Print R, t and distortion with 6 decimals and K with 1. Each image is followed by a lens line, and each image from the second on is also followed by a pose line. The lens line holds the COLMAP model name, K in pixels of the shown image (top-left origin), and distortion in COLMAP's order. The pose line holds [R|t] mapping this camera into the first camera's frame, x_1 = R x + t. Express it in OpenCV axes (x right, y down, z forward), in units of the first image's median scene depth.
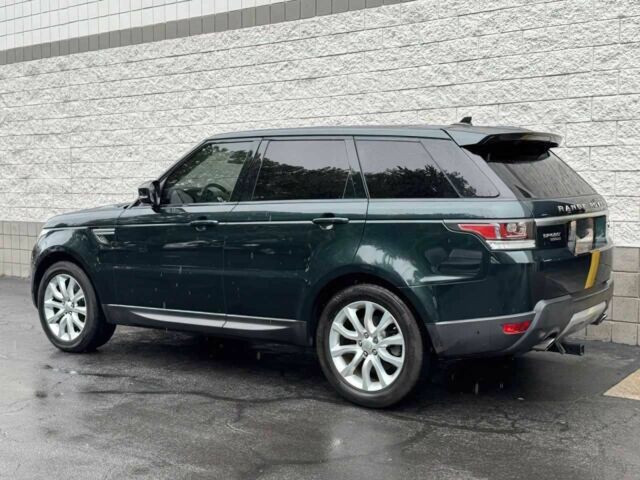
lens RADIAL K [[778.2, 0, 320.0], [0, 778.2, 240.0], [0, 0, 1]] dist [0.198220, -0.479638]
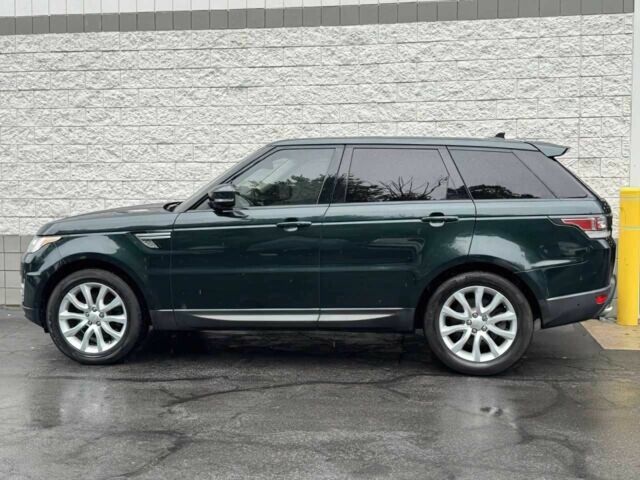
lens RADIAL K [[778.2, 0, 320.0], [0, 778.2, 240.0], [0, 0, 1]] dist [0.198220, -0.479638]
pose [[0.890534, -0.026782, 0.454127, -0.464822], [0.030857, 0.999523, -0.001565, 0.002040], [-0.453868, 0.015407, 0.890936, 0.032921]]
